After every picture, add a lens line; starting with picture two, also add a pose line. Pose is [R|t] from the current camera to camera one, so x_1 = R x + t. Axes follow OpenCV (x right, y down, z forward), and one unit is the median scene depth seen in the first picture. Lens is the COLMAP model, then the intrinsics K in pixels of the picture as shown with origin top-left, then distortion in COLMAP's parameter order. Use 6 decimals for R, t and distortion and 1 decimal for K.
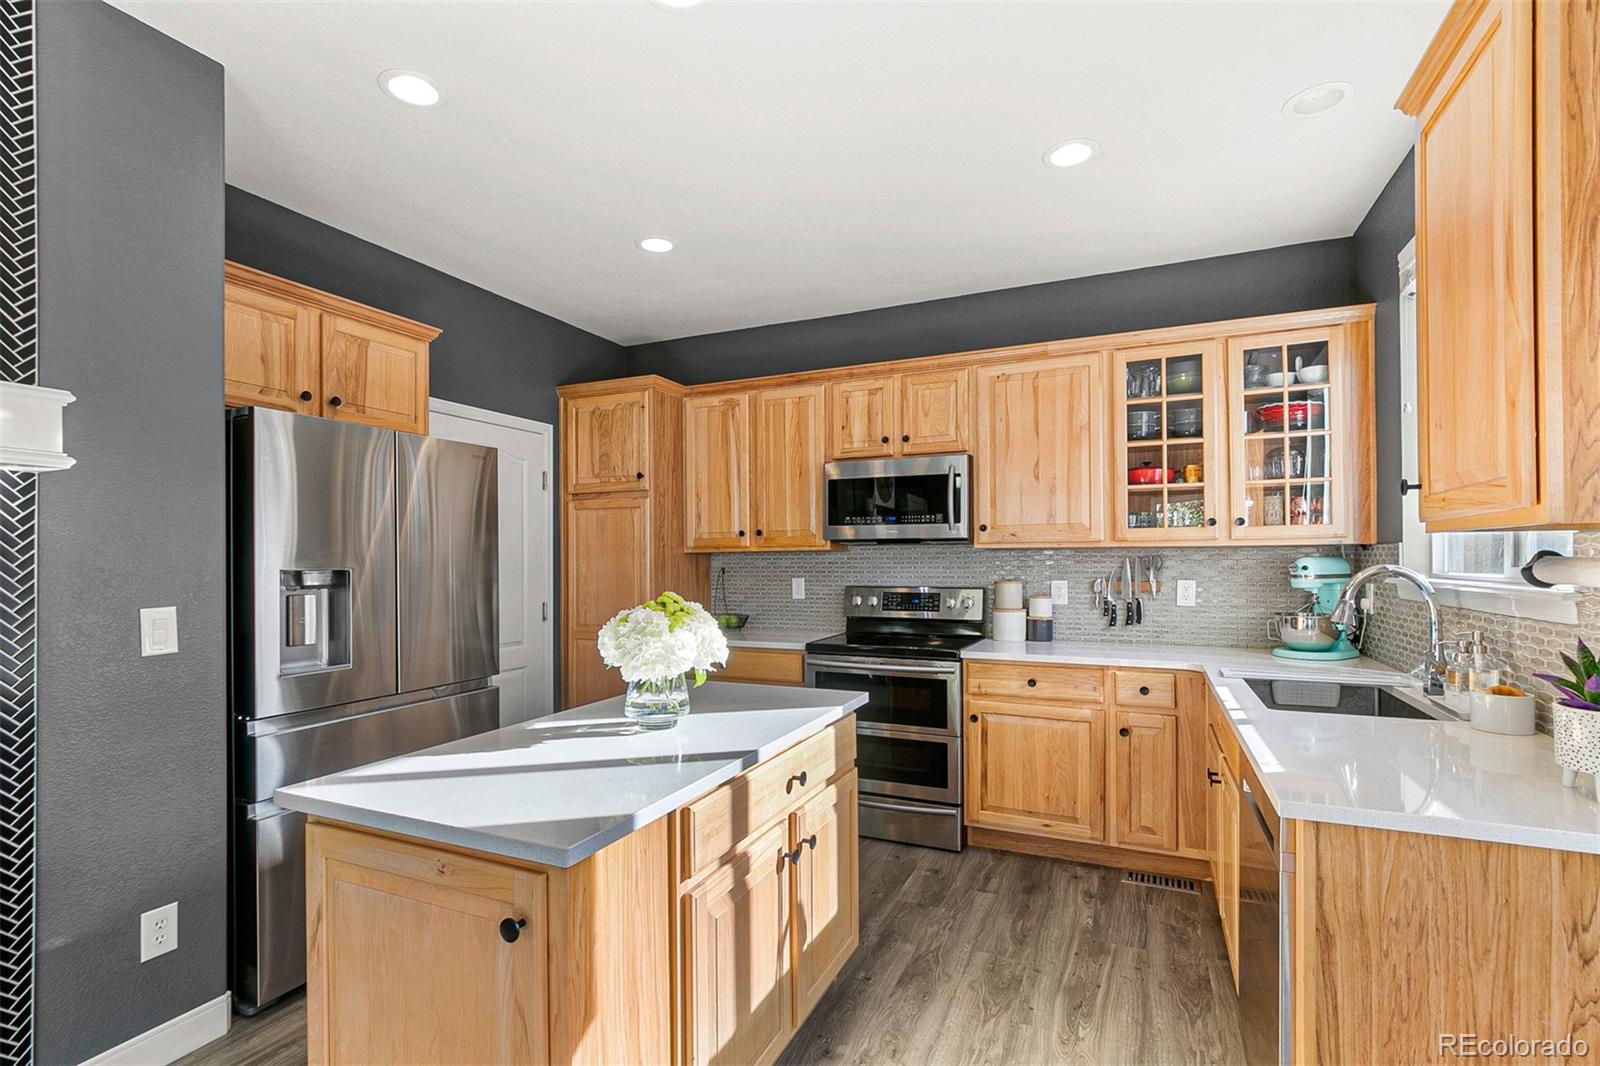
lens RADIAL K [[747.0, 0, 802.0], [0, 747.0, 559.1], [0, 0, 1]] dist [-0.000164, -0.000011]
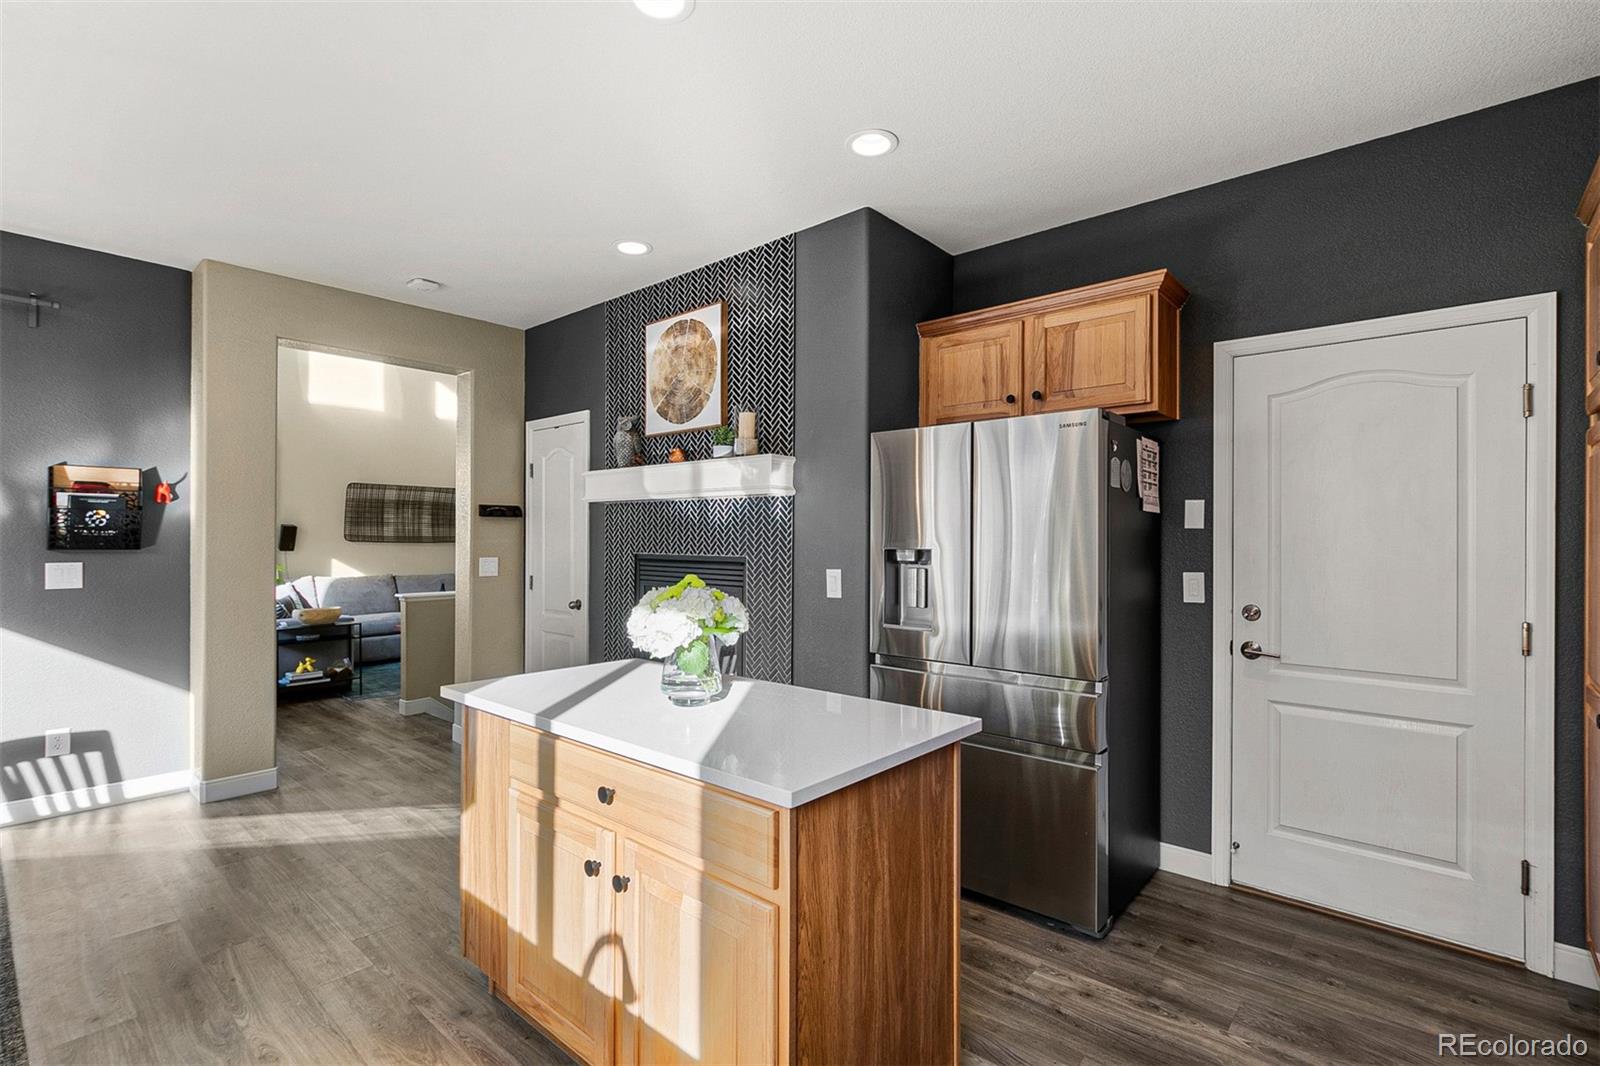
lens RADIAL K [[742.1, 0, 800.0], [0, 742.1, 533.0], [0, 0, 1]] dist [0.000613, -0.000182]
pose [[-0.288282, -0.001971, -0.957543, 0.406909], [-0.001657, 0.999997, -0.001560, -0.006732], [0.957544, 0.001137, -0.288285, 0.780598]]
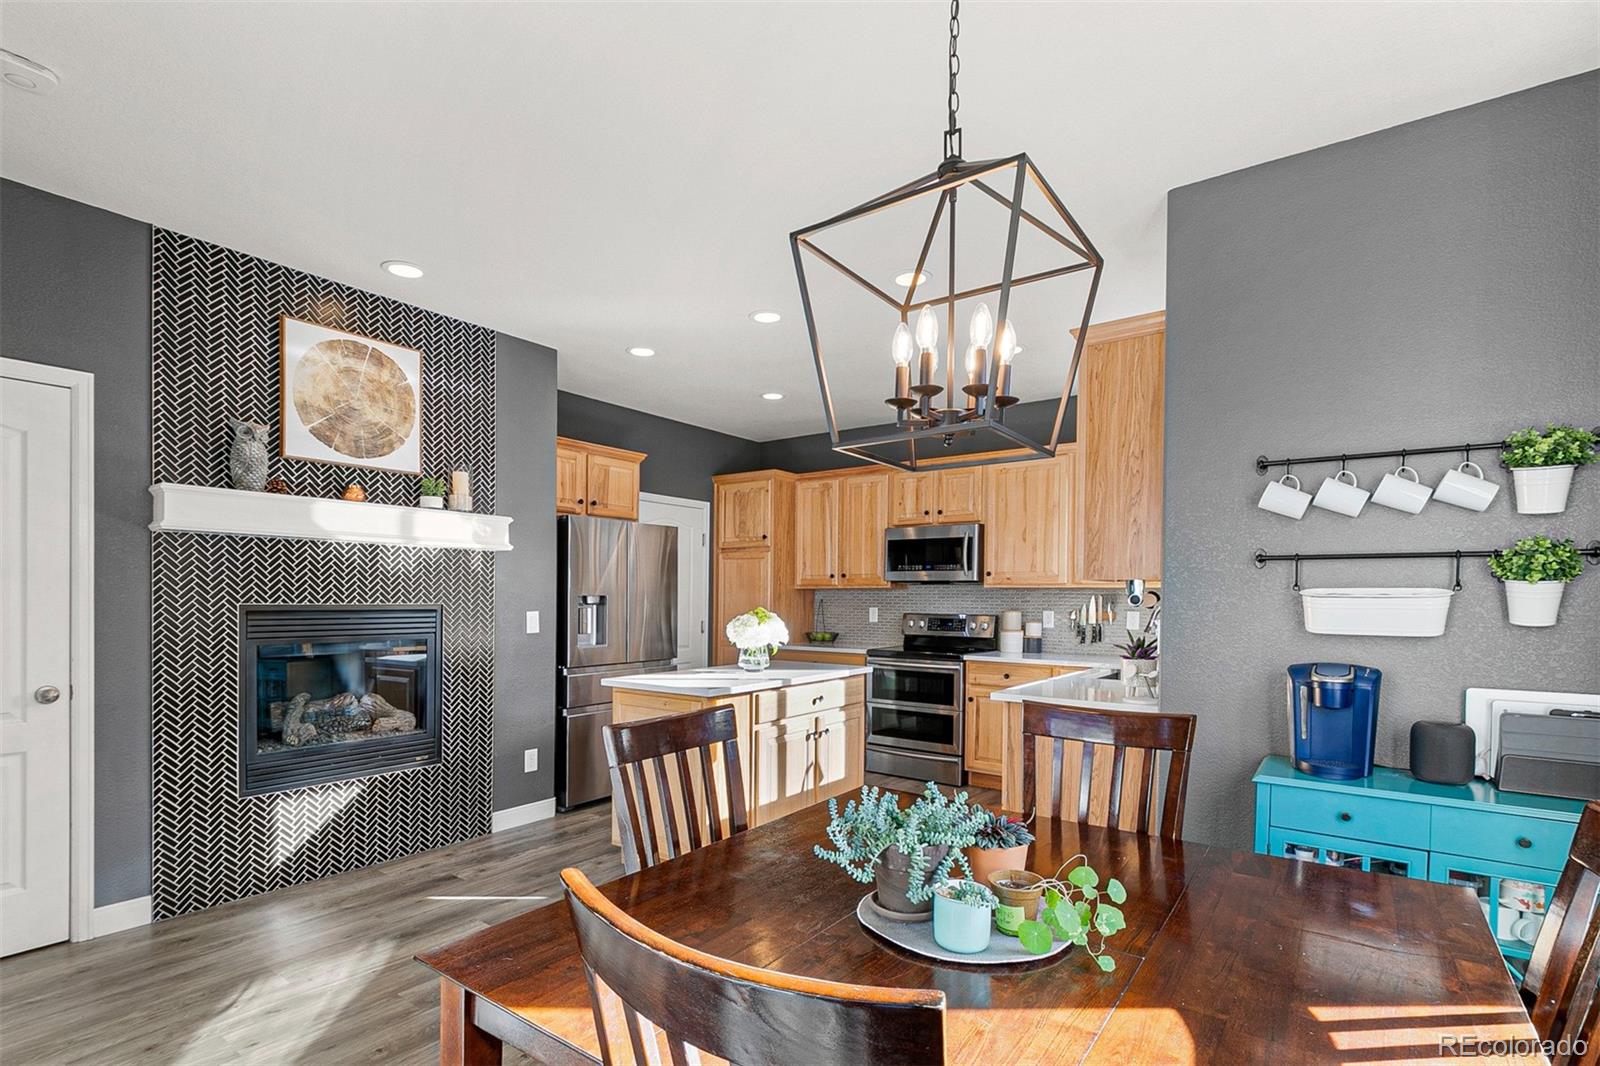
lens RADIAL K [[767.4, 0, 801.2], [0, 767.4, 601.5], [0, 0, 1]] dist [0.001157, -0.000270]
pose [[0.978723, 0.013808, -0.204719, 0.197623], [-0.012505, 0.999892, 0.007657, 0.005639], [0.204802, -0.004934, 0.978791, -0.565508]]
